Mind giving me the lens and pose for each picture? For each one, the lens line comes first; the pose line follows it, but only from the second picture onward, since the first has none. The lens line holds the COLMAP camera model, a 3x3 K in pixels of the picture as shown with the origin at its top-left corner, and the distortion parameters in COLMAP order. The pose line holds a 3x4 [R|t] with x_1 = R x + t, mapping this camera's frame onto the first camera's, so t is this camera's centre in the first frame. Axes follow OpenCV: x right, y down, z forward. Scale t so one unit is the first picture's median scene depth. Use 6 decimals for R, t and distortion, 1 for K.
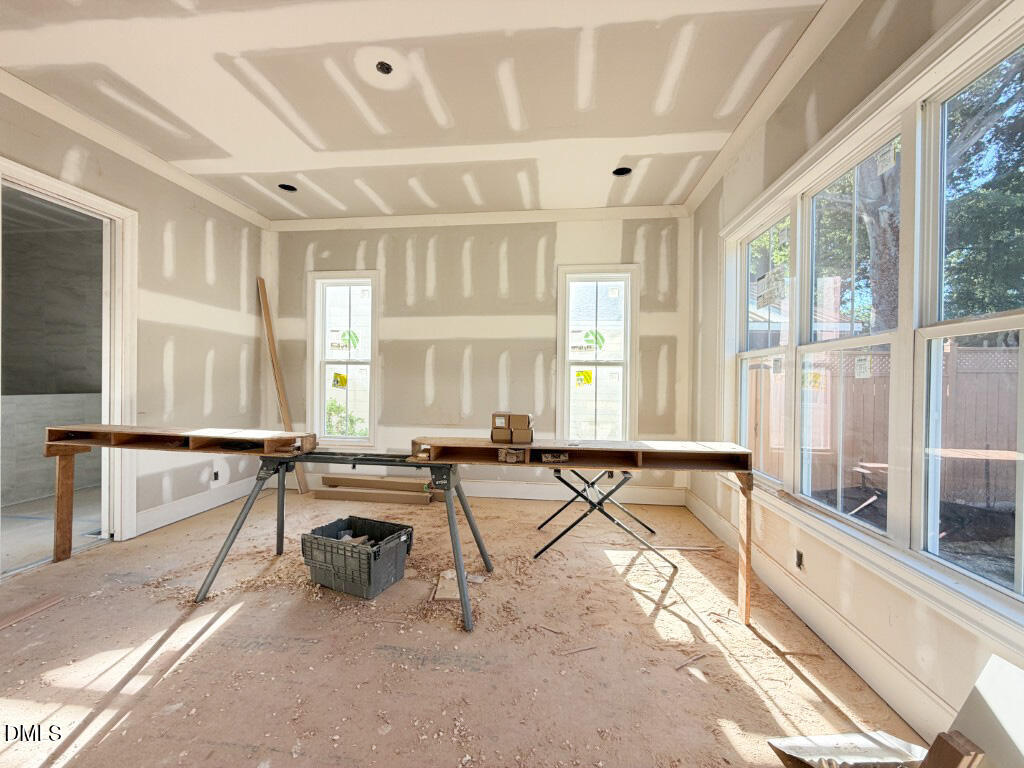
lens RADIAL K [[410.6, 0, 511.9], [0, 410.6, 381.3], [0, 0, 1]] dist [-0.001297, -0.000086]
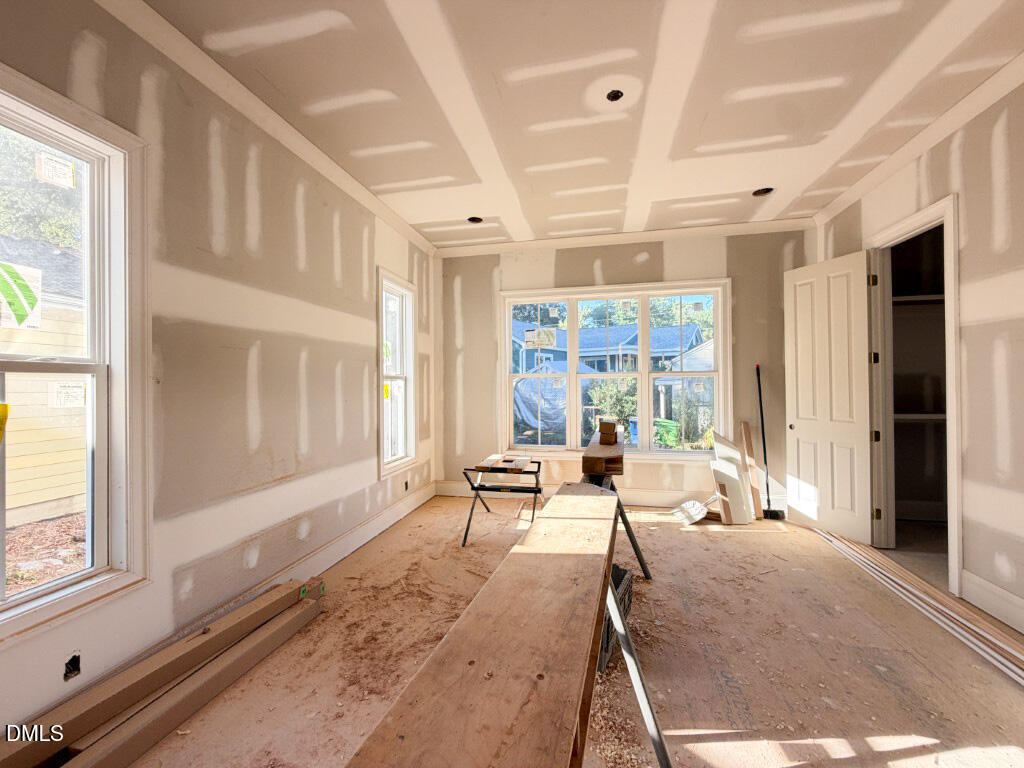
lens RADIAL K [[410.6, 0, 507.1], [0, 410.6, 380.9], [0, 0, 1]] dist [-0.001297, -0.000086]
pose [[0.094936, -0.000928, 0.995483, -0.850433], [0.010191, 0.999948, -0.000040, -0.036538], [-0.995431, 0.010149, 0.094941, 0.741090]]
